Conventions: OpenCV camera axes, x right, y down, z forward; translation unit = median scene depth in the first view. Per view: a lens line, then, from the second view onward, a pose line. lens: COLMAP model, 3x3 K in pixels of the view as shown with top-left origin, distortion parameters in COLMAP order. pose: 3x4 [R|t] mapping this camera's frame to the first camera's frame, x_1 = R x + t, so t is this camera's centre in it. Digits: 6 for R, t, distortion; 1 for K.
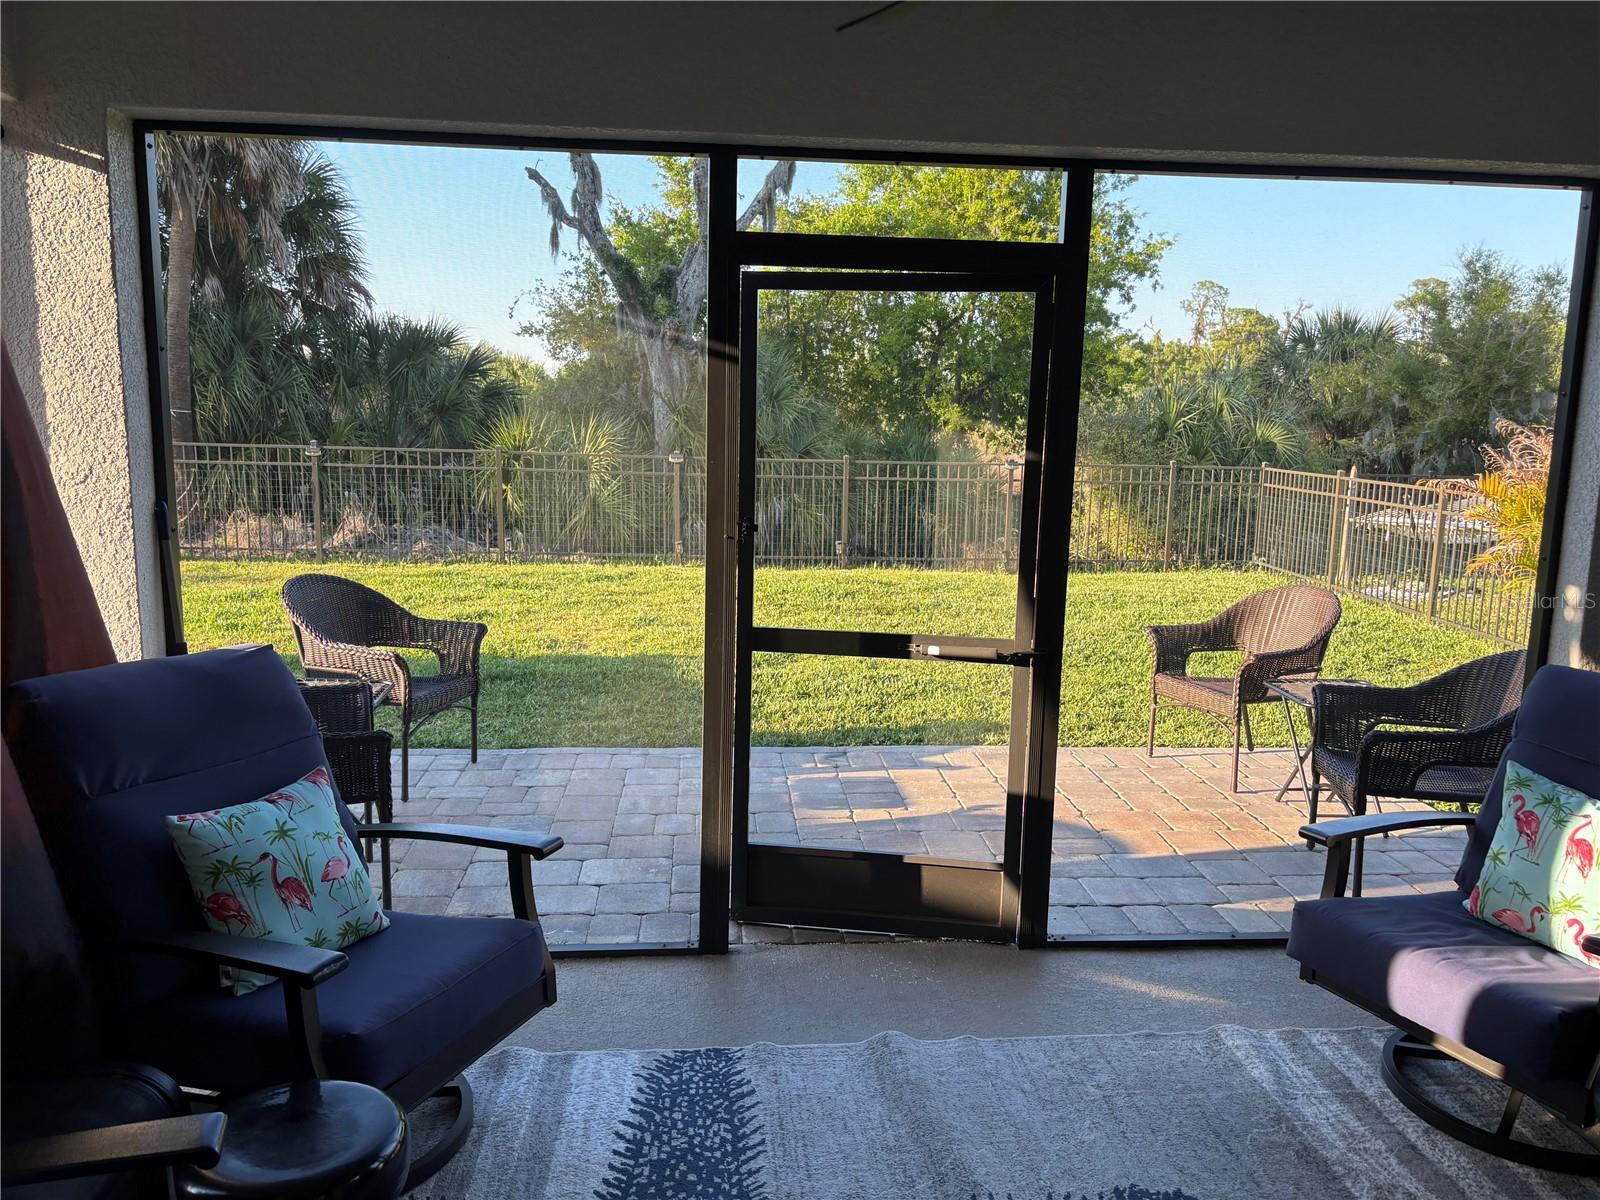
lens RADIAL K [[1248.1, 0, 799.6], [0, 1248.1, 605.2], [0, 0, 1]] dist [-0.000773, -0.002075]
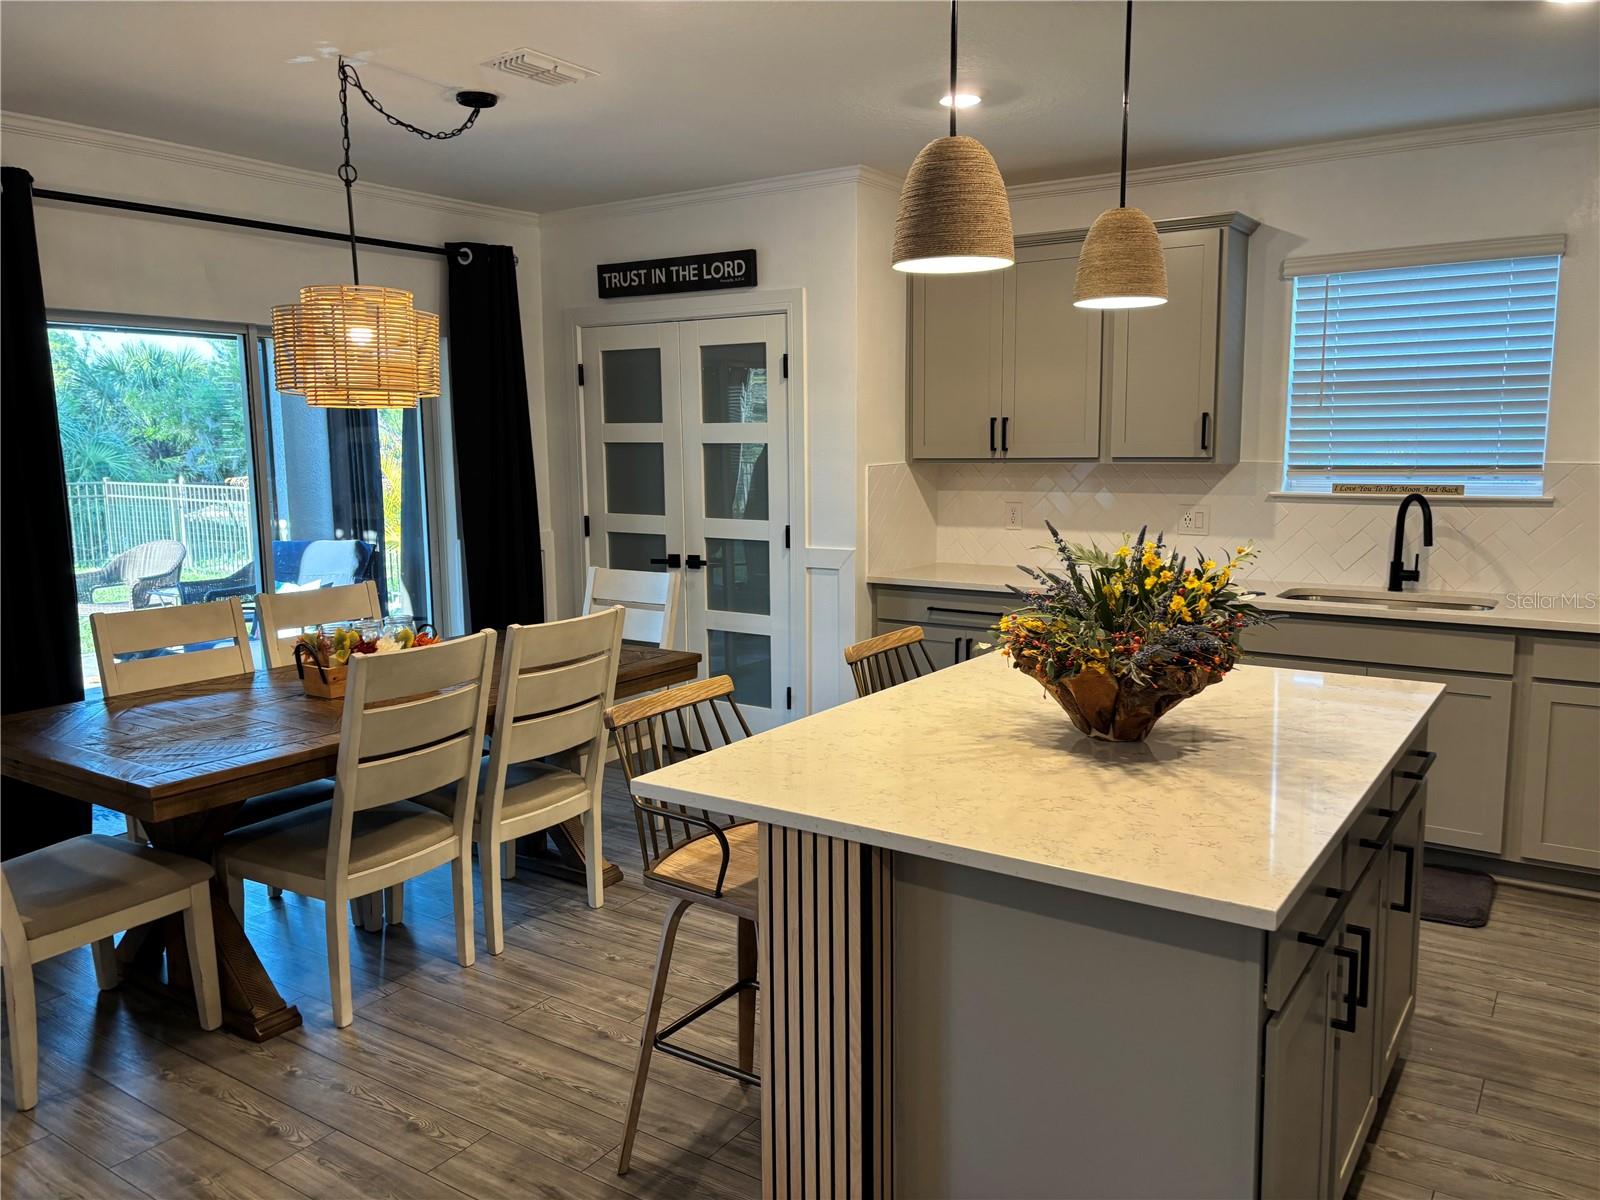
lens RADIAL K [[1203.7, 0, 813.4], [0, 1203.7, 613.9], [0, 0, 1]] dist [0.049277, -0.066709]
pose [[0.625845, -0.141409, 0.767022, -0.165115], [0.144178, 0.987453, 0.064407, 0.053650], [-0.766506, 0.070279, 0.638380, -0.373257]]
